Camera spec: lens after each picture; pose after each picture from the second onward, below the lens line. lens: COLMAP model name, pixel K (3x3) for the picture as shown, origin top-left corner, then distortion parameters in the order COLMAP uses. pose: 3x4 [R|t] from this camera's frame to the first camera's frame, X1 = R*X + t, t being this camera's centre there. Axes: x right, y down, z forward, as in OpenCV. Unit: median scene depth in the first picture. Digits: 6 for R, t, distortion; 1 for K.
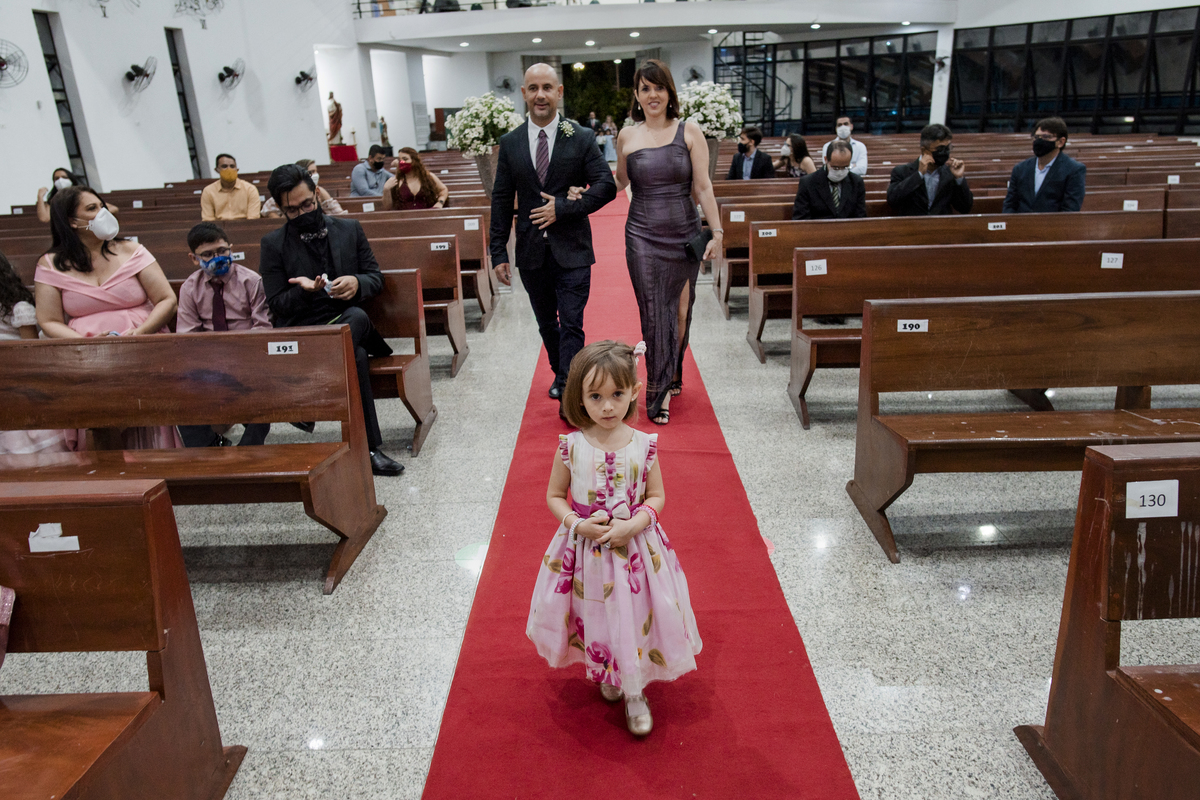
lens RADIAL K [[752.3, 0, 600.0], [0, 752.3, 400.0], [0, 0, 1]] dist [-0.021387, 0.000673]
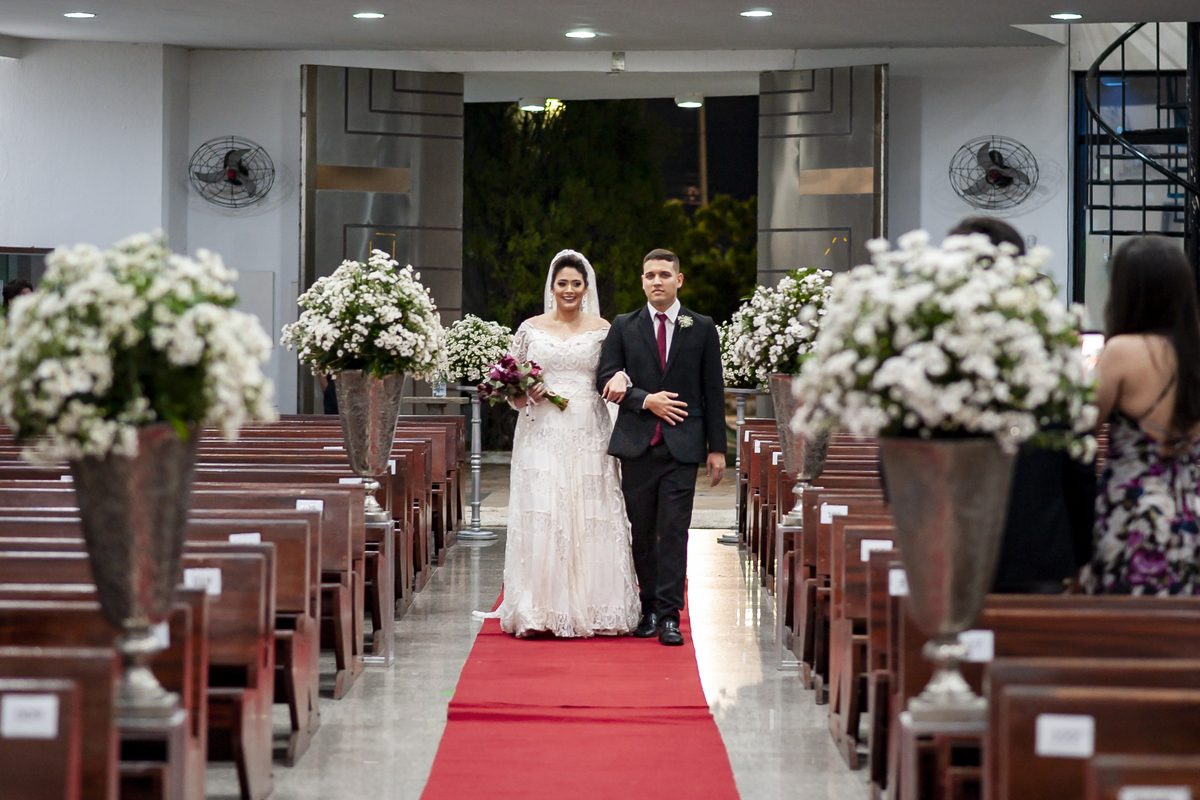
lens RADIAL K [[3404.0, 0, 600.0], [0, 3404.0, 400.0], [0, 0, 1]] dist [0.068401, 0.692229]
pose [[0.998784, 0.048602, -0.008327, 0.013201], [-0.048674, 0.944688, -0.324337, 0.015337], [-0.007897, 0.324348, 0.945905, -0.064944]]
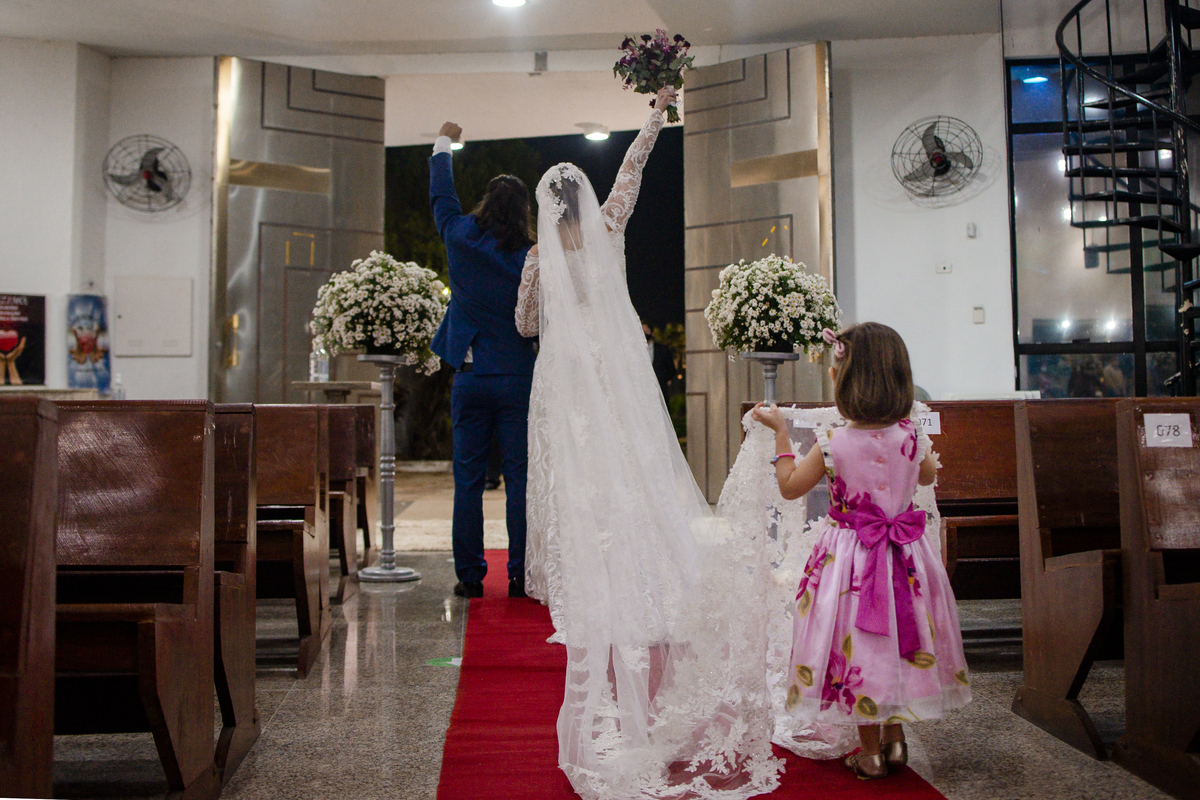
lens RADIAL K [[1253.9, 0, 599.1], [0, 1253.9, 341.1], [0, 0, 1]] dist [-0.122464, -0.003964]
pose [[0.994564, 0.038183, 0.096872, -0.029068], [0.004404, 0.914080, -0.405510, -0.342374], [-0.104032, 0.403732, 0.908943, 1.055379]]
